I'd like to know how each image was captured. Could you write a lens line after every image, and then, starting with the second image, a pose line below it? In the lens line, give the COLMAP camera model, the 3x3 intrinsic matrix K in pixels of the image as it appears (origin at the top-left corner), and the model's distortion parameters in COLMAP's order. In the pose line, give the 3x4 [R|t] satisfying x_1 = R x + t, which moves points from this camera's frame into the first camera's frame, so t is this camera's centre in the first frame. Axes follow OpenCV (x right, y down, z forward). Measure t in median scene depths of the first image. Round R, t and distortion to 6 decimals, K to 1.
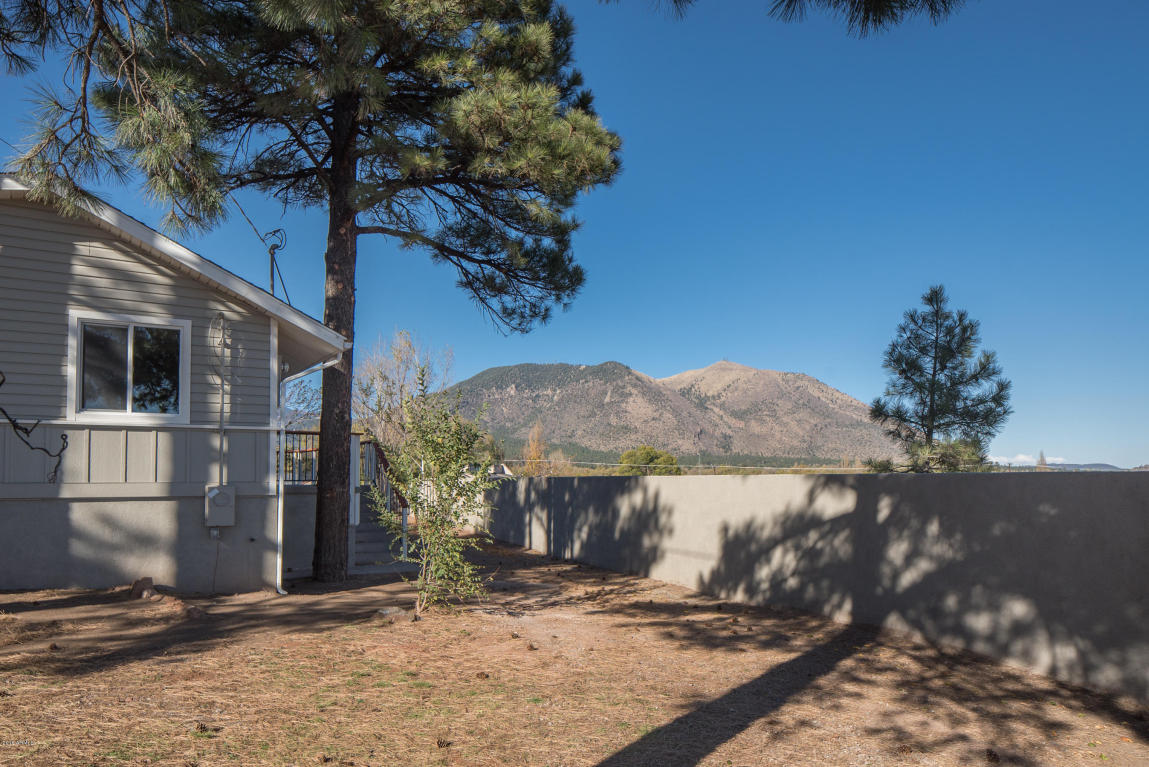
lens RADIAL K [[794.1, 0, 559.6], [0, 794.1, 397.2], [0, 0, 1]] dist [-0.006393, -0.003395]
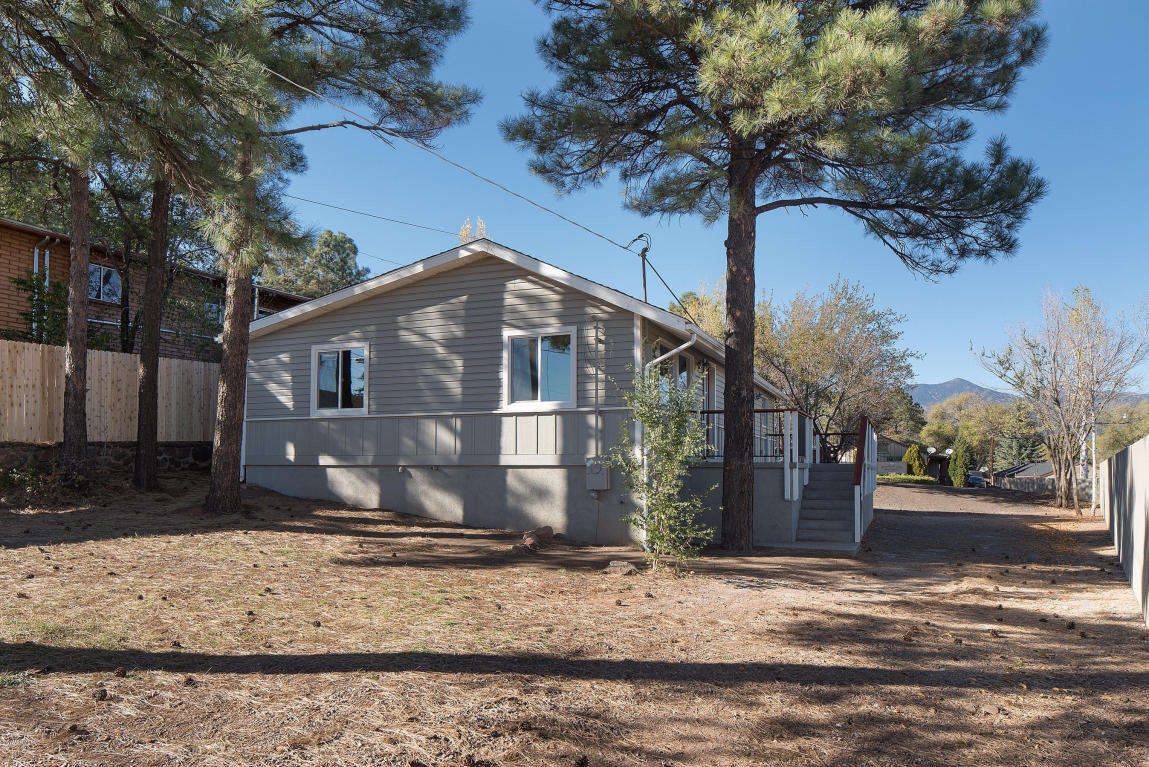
lens RADIAL K [[794.1, 0, 559.6], [0, 794.1, 397.2], [0, 0, 1]] dist [-0.006393, -0.003395]
pose [[0.579231, -0.069210, -0.812220, 0.580582], [0.078368, 0.996502, -0.029025, 0.055061], [0.811387, -0.046840, 0.582629, 0.263494]]
